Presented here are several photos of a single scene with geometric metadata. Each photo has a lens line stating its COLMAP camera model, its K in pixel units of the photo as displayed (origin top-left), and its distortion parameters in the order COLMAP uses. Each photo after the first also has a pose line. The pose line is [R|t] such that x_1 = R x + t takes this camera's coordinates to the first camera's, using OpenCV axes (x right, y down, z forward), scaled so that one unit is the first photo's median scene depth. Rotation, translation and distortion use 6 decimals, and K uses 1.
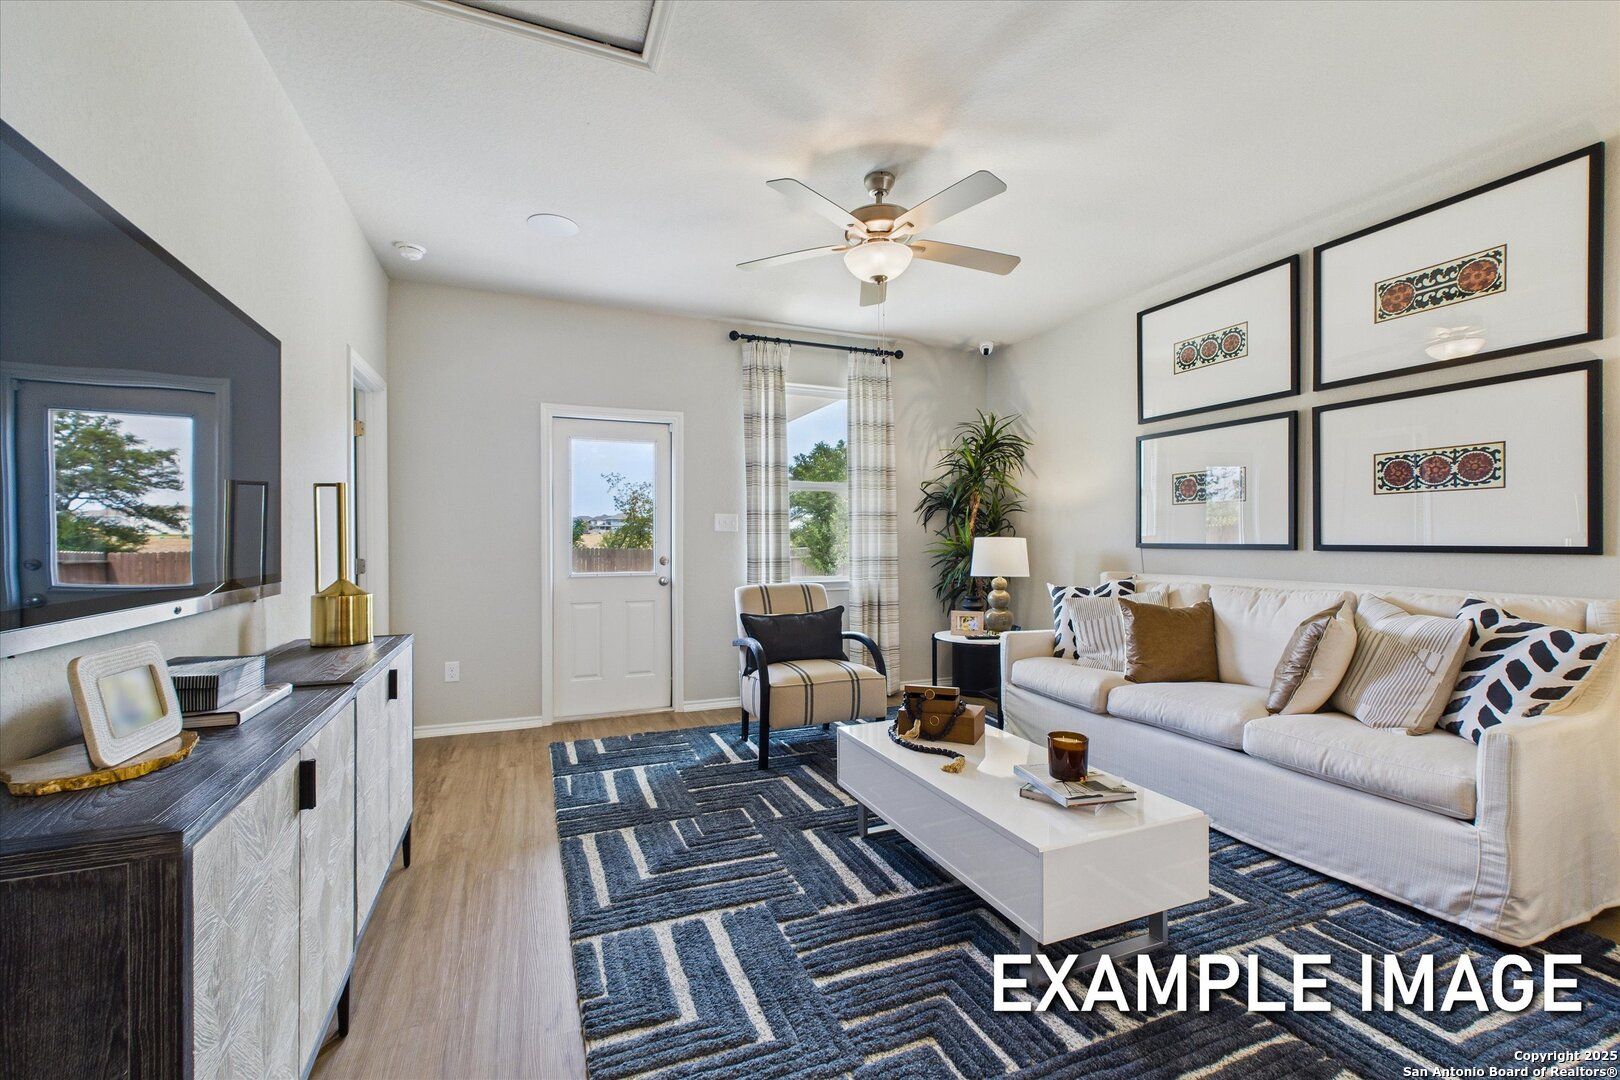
lens RADIAL K [[683.3, 0, 807.4], [0, 683.3, 547.2], [0, 0, 1]] dist [0.004690, -0.000821]
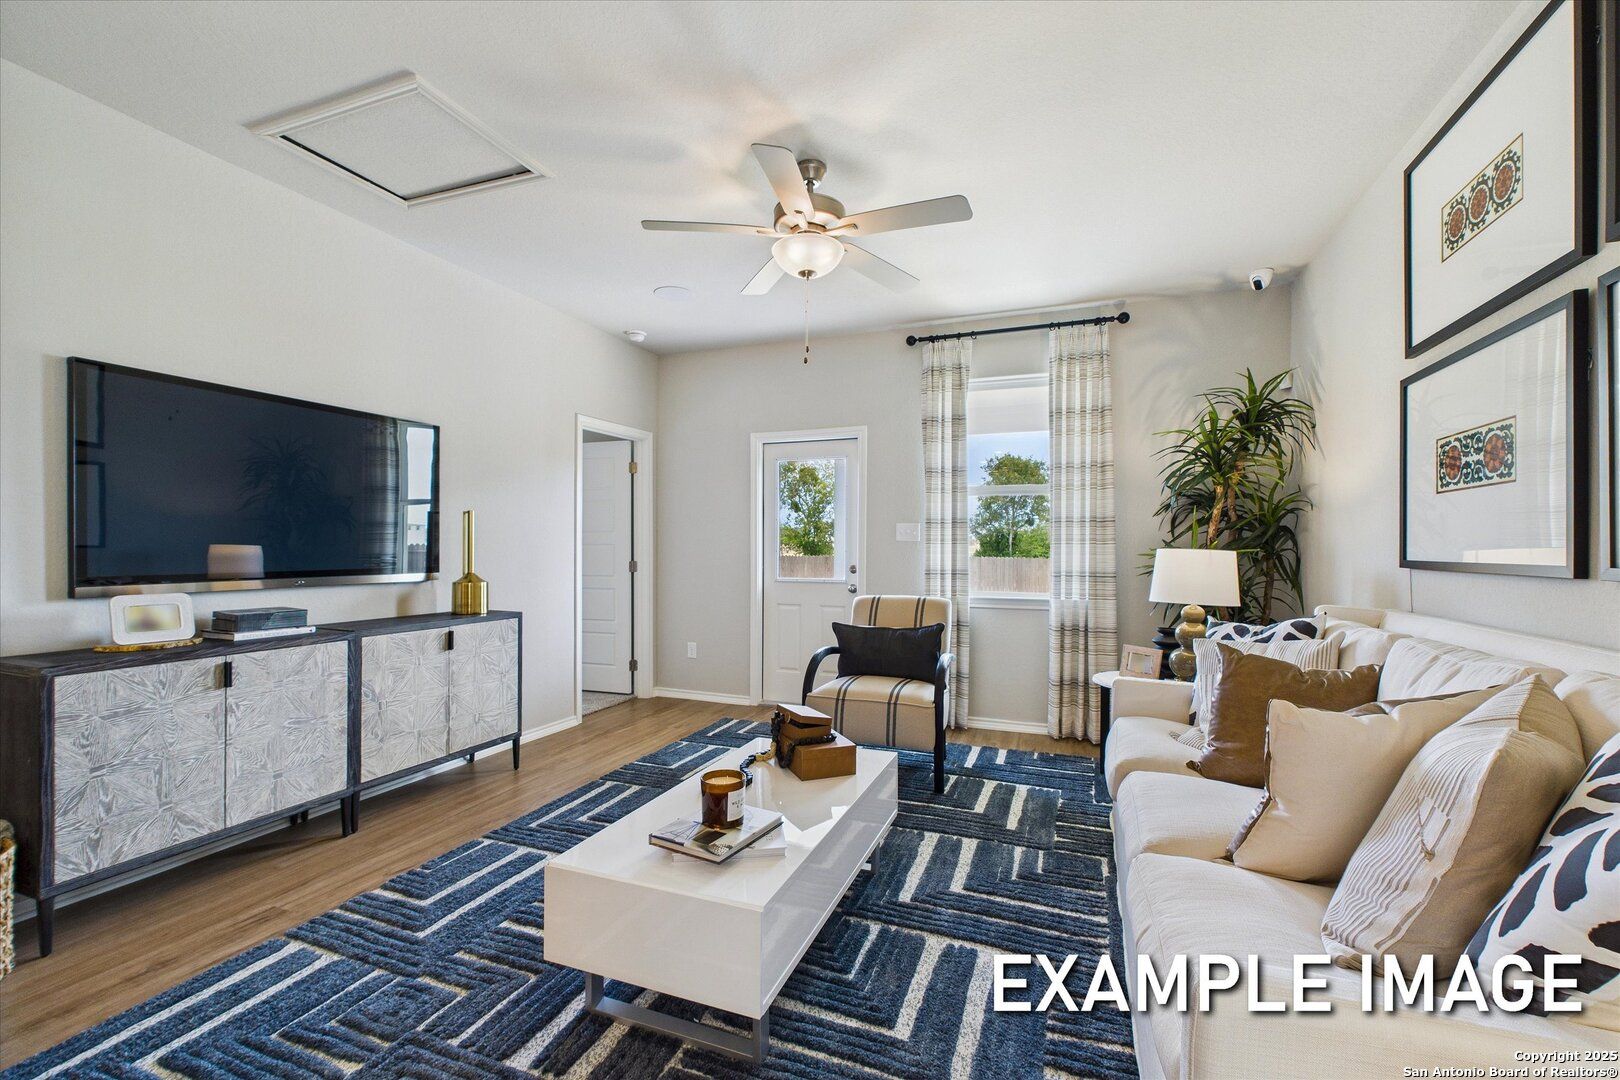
lens RADIAL K [[683.3, 0, 807.6], [0, 683.3, 551.2], [0, 0, 1]] dist [0.004690, -0.000821]
pose [[0.721551, 0.009236, -0.692300, 0.458553], [-0.016595, 0.999854, -0.003957, -0.002323], [0.692162, 0.014344, 0.721599, 0.193263]]
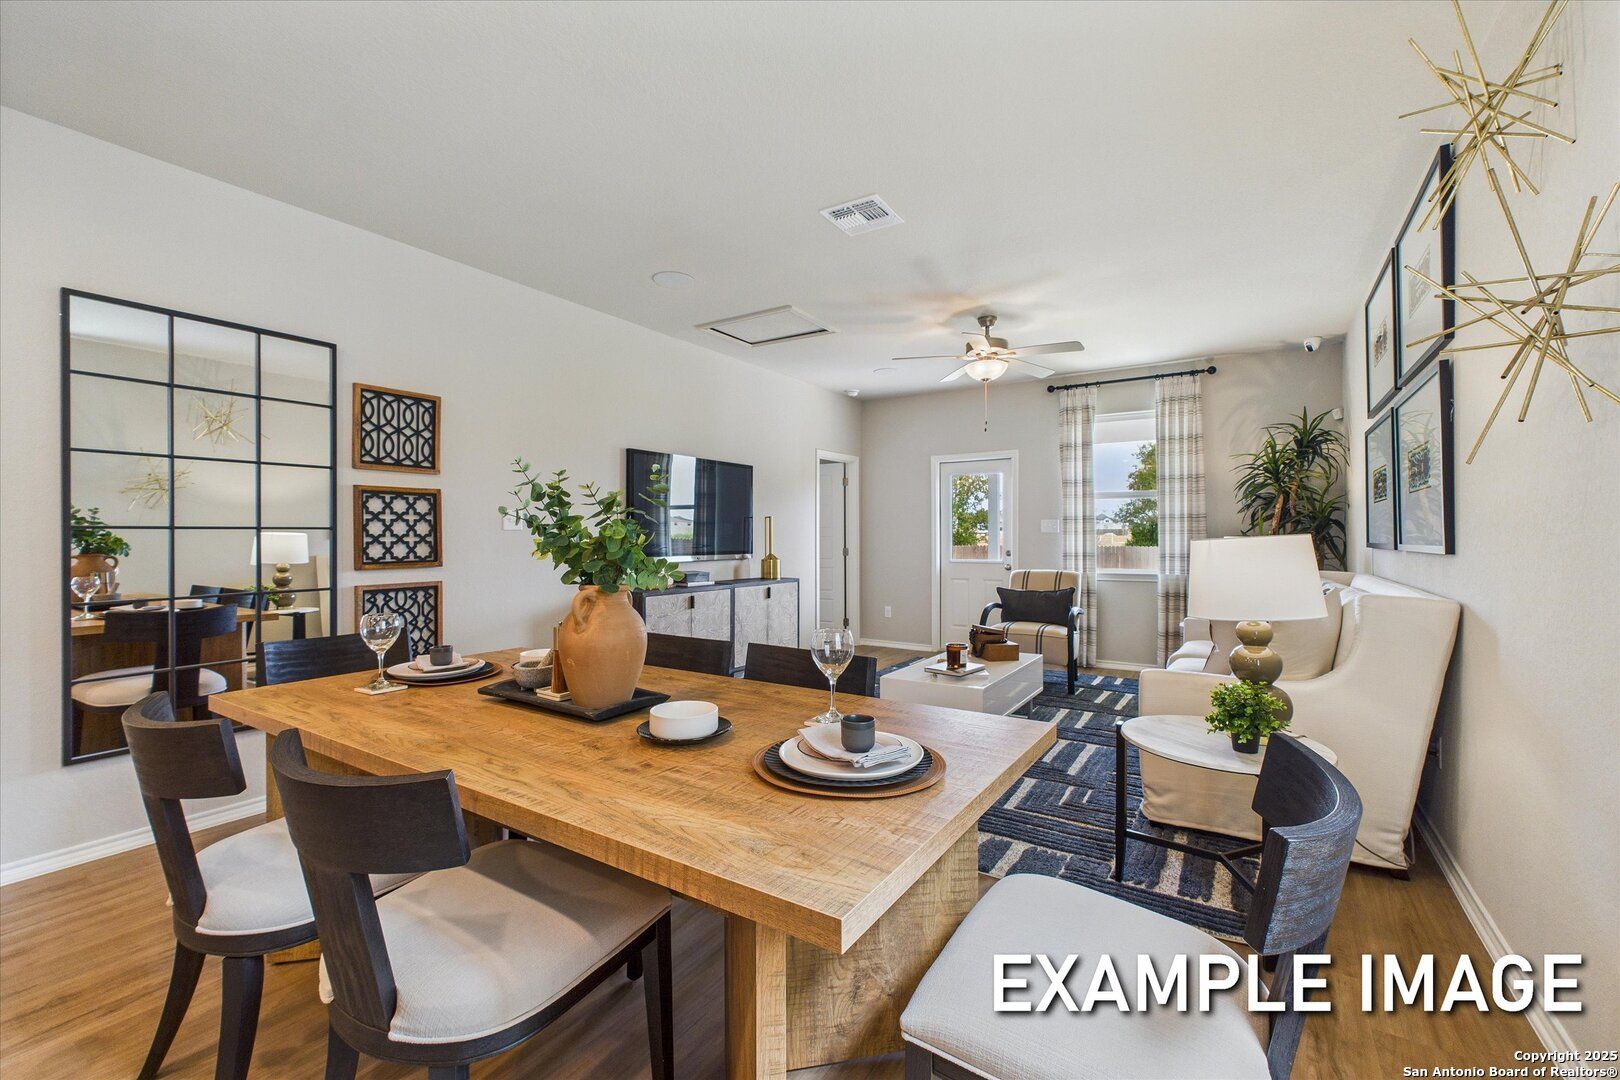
lens RADIAL K [[683.3, 0, 807.8], [0, 683.3, 536.2], [0, 0, 1]] dist [0.004690, -0.000821]
pose [[0.569810, -0.001734, -0.821775, 0.726610], [-0.012227, 0.999869, -0.010588, 0.004655], [0.821685, 0.016081, 0.569714, -0.169323]]
